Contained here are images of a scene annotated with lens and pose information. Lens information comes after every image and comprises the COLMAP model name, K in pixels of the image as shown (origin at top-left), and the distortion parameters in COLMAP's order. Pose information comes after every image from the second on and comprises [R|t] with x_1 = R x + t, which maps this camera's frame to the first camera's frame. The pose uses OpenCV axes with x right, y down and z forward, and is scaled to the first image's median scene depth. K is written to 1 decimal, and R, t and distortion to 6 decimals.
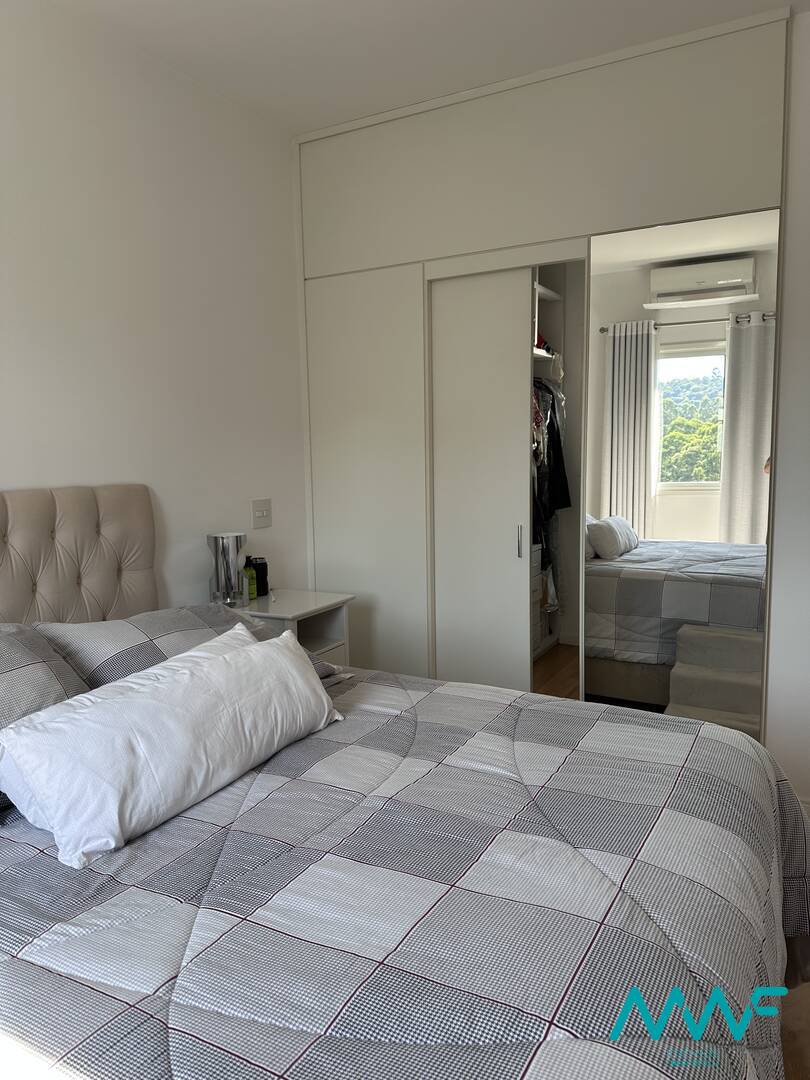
lens RADIAL K [[763.7, 0, 406.8], [0, 763.7, 541.0], [0, 0, 1]] dist [0.085890, -0.118584]
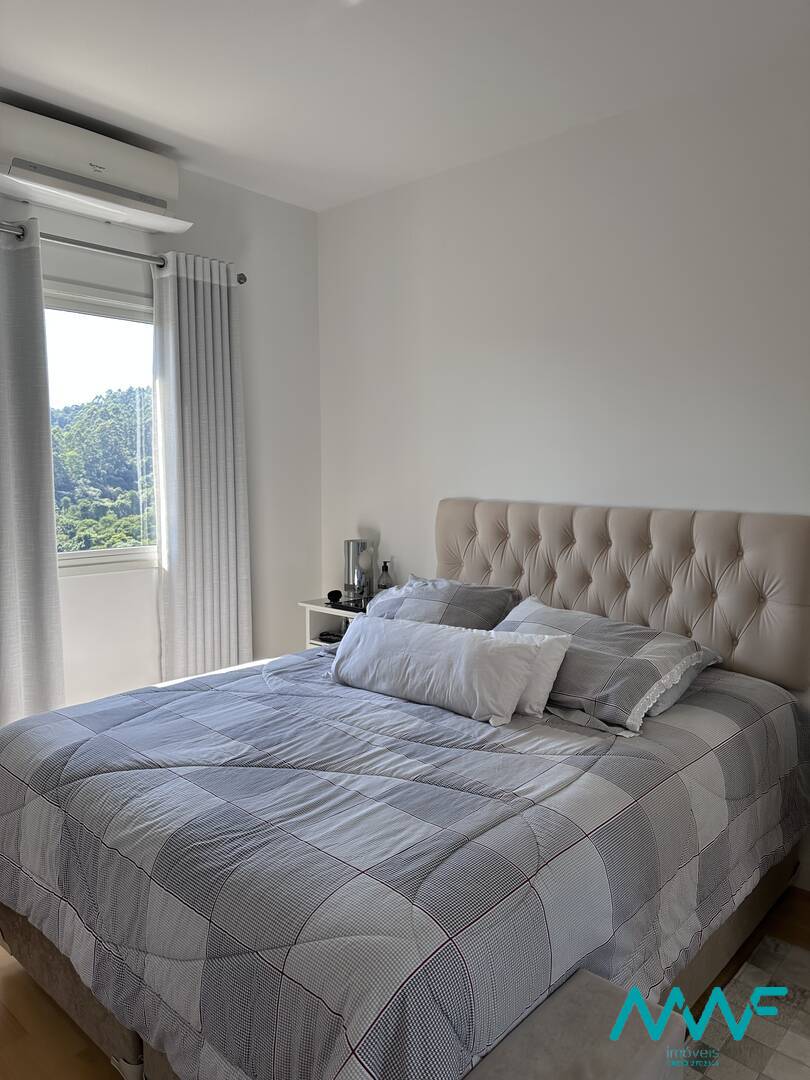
lens RADIAL K [[763.7, 0, 403.5], [0, 763.7, 536.9], [0, 0, 1]] dist [0.085890, -0.118584]
pose [[-0.253419, 0.103199, -0.961836, 1.136682], [-0.114095, 0.984165, 0.135655, -0.199621], [0.960605, 0.144119, -0.237631, 1.255068]]
